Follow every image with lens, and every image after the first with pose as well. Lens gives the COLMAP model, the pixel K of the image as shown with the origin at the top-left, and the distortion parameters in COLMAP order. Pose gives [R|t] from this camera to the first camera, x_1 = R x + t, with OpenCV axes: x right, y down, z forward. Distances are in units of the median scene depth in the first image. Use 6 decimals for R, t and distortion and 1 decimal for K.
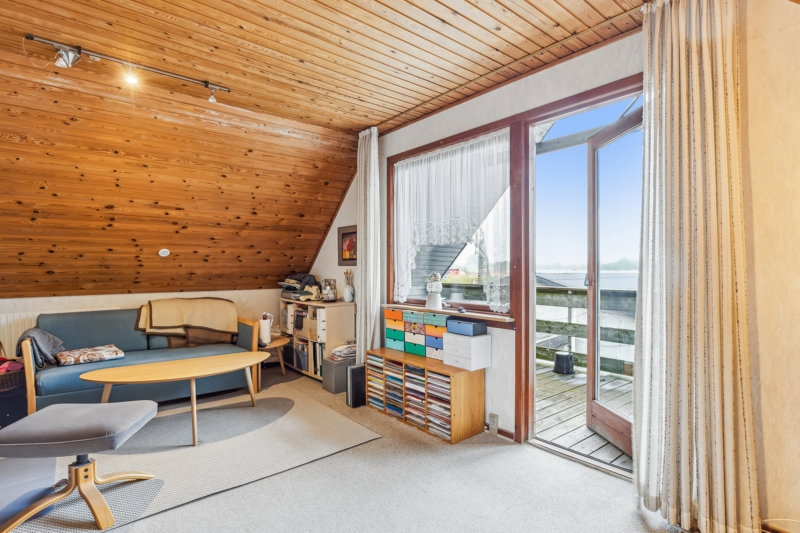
lens RADIAL K [[415.1, 0, 401.1], [0, 415.1, 266.0], [0, 0, 1]] dist [-0.004123, 0.000476]
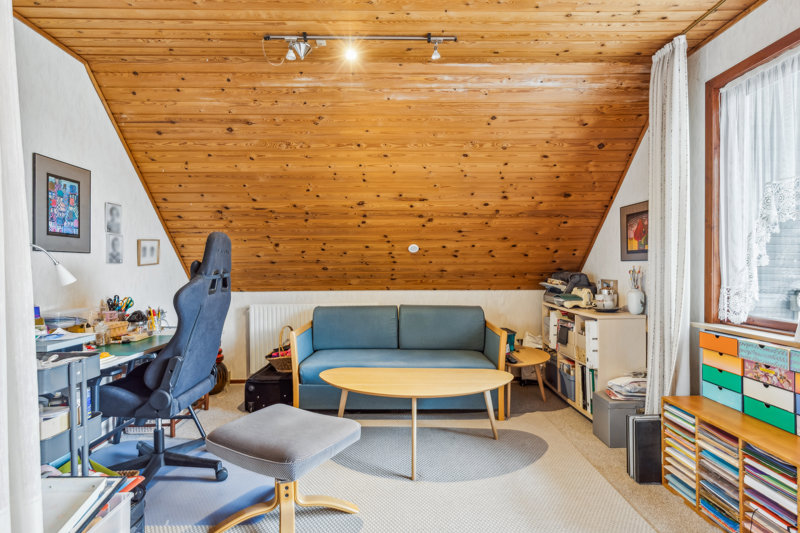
lens RADIAL K [[415.1, 0, 399.6], [0, 415.1, 267.8], [0, 0, 1]] dist [-0.004123, 0.000476]
pose [[0.779342, 0.002605, -0.626593, -0.002798], [0.003707, 0.999955, 0.008767, 0.003967], [0.626587, -0.009155, 0.779297, 0.268243]]
